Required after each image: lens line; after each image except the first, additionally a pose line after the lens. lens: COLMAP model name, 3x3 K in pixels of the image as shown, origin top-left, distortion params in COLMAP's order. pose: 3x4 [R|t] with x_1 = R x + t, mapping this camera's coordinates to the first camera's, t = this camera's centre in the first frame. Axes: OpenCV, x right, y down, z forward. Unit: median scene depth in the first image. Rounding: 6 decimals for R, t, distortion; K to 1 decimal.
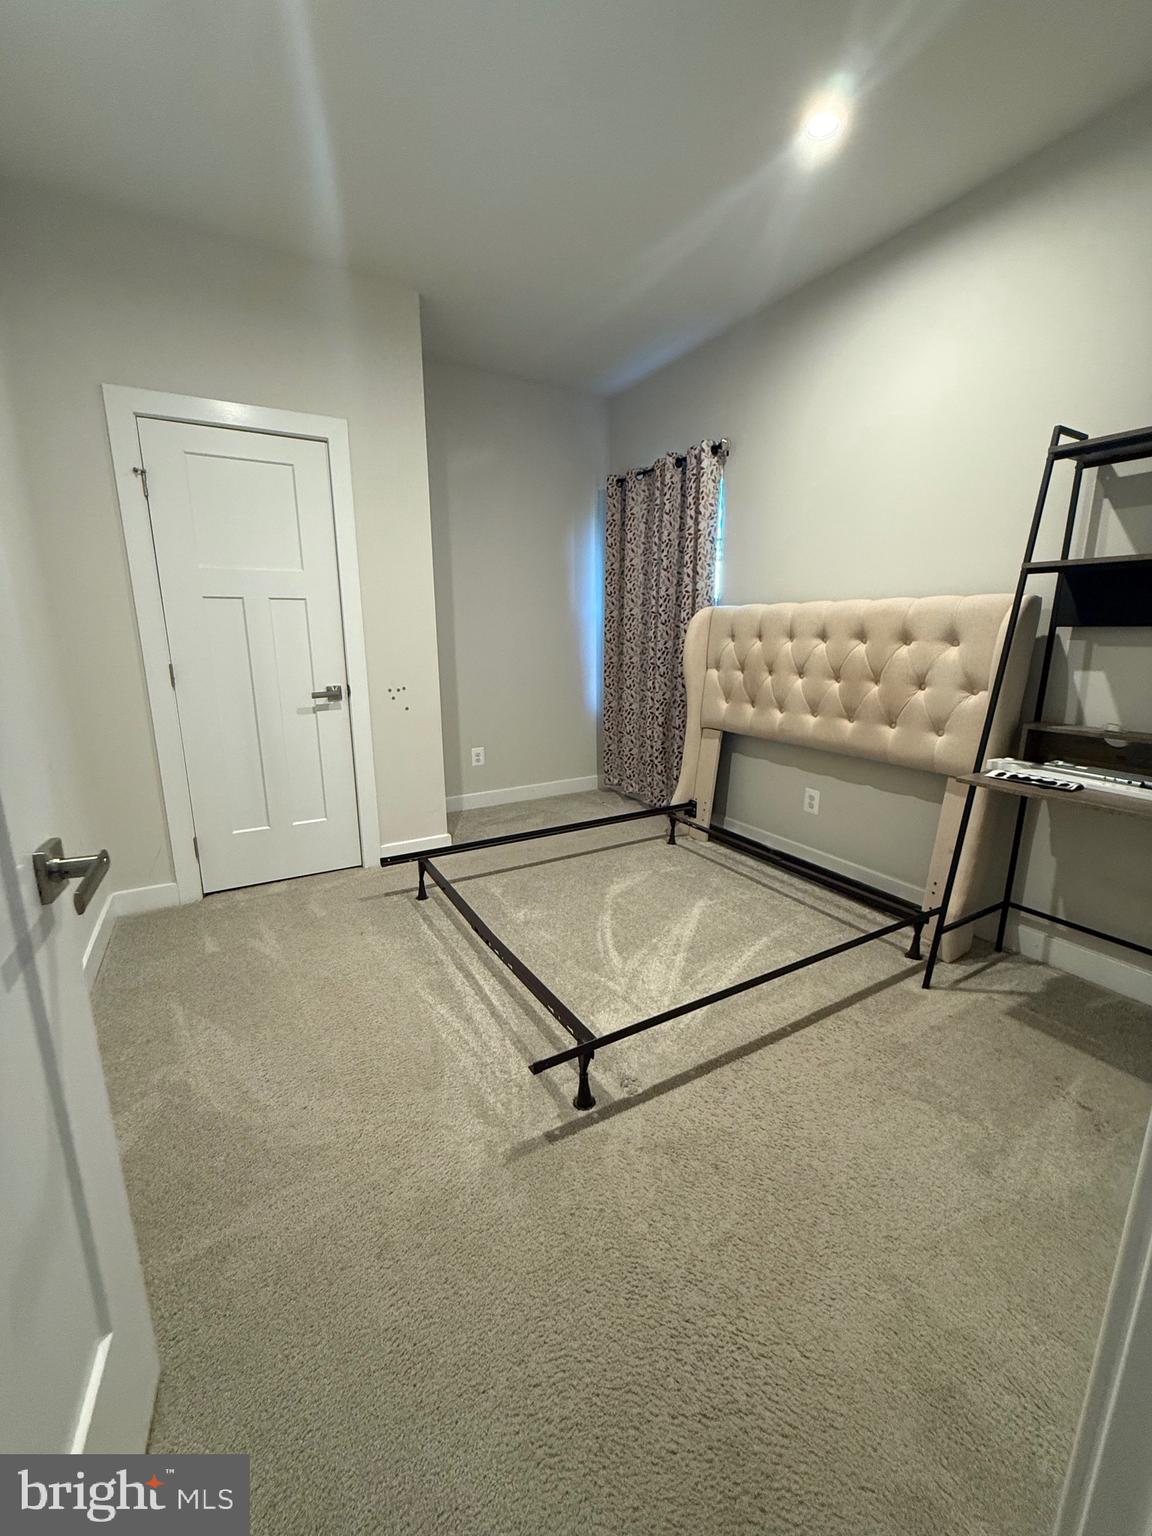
lens RADIAL K [[614.6, 0, 578.2], [0, 614.6, 762.1], [0, 0, 1]] dist [0.001120, 0.000403]
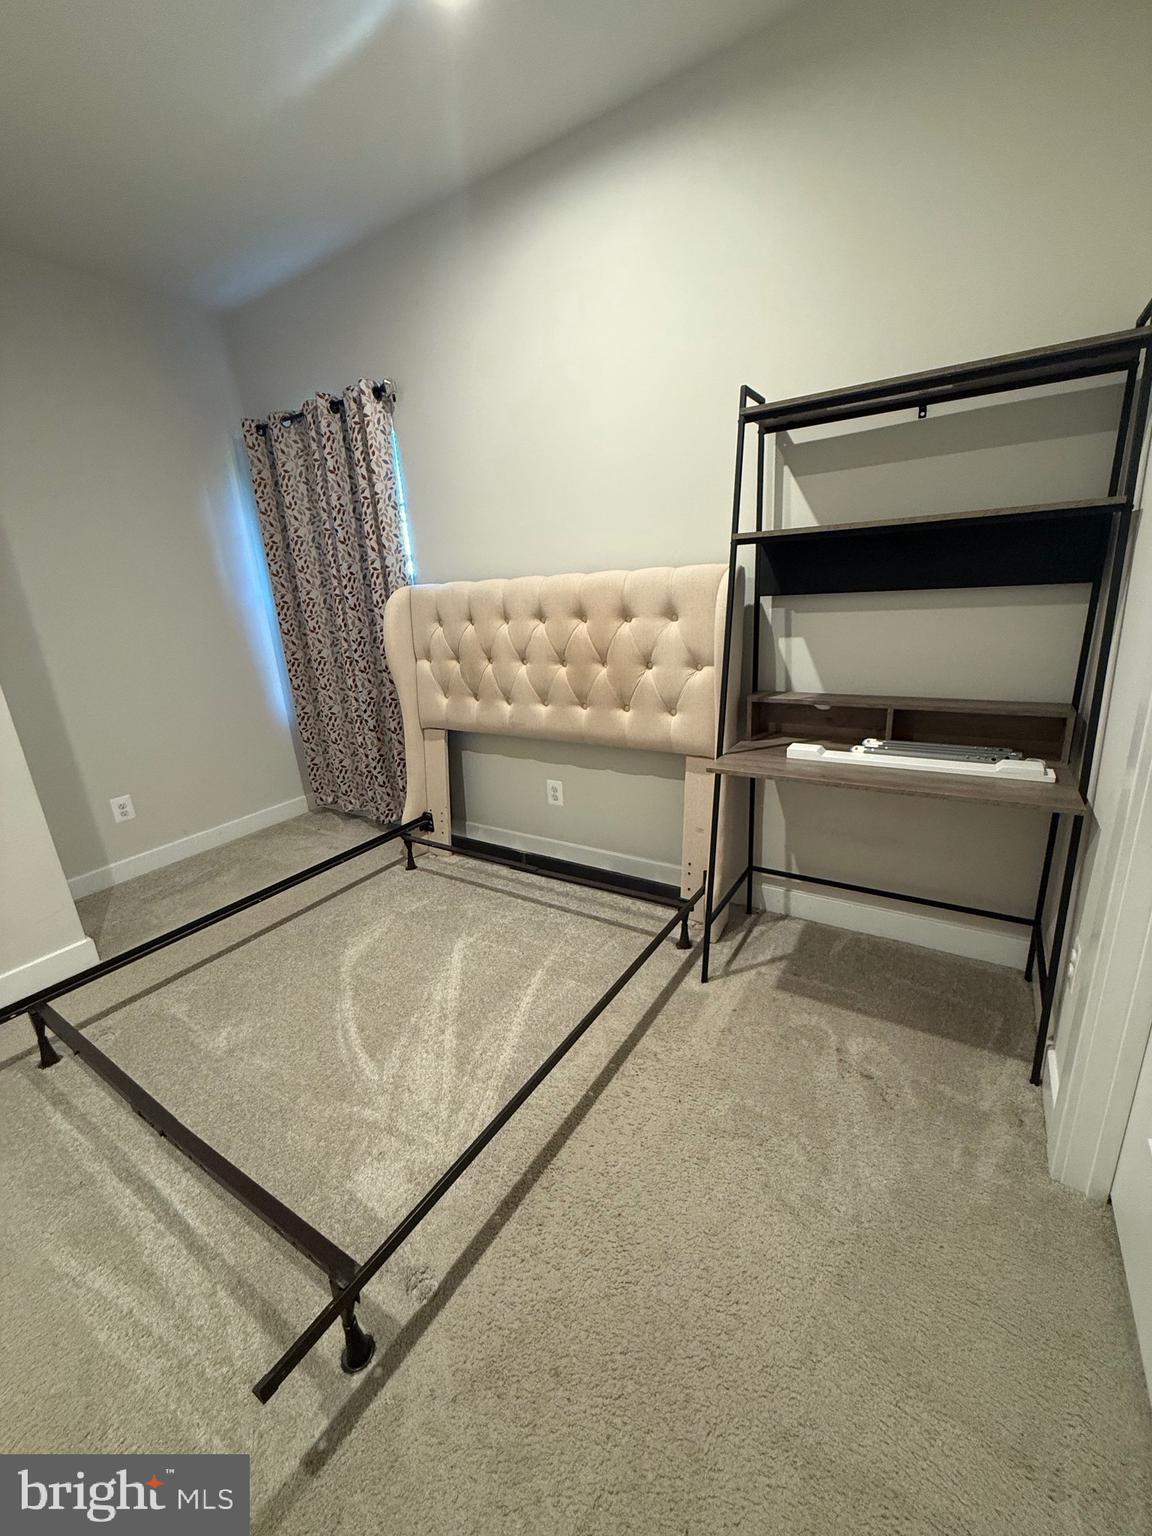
lens RADIAL K [[614.6, 0, 578.2], [0, 614.6, 762.1], [0, 0, 1]] dist [0.001120, 0.000403]
pose [[0.890364, -0.180699, 0.417852, 0.031574], [0.155945, 0.983381, 0.092972, -0.063577], [-0.427708, -0.017617, 0.903745, 0.147676]]
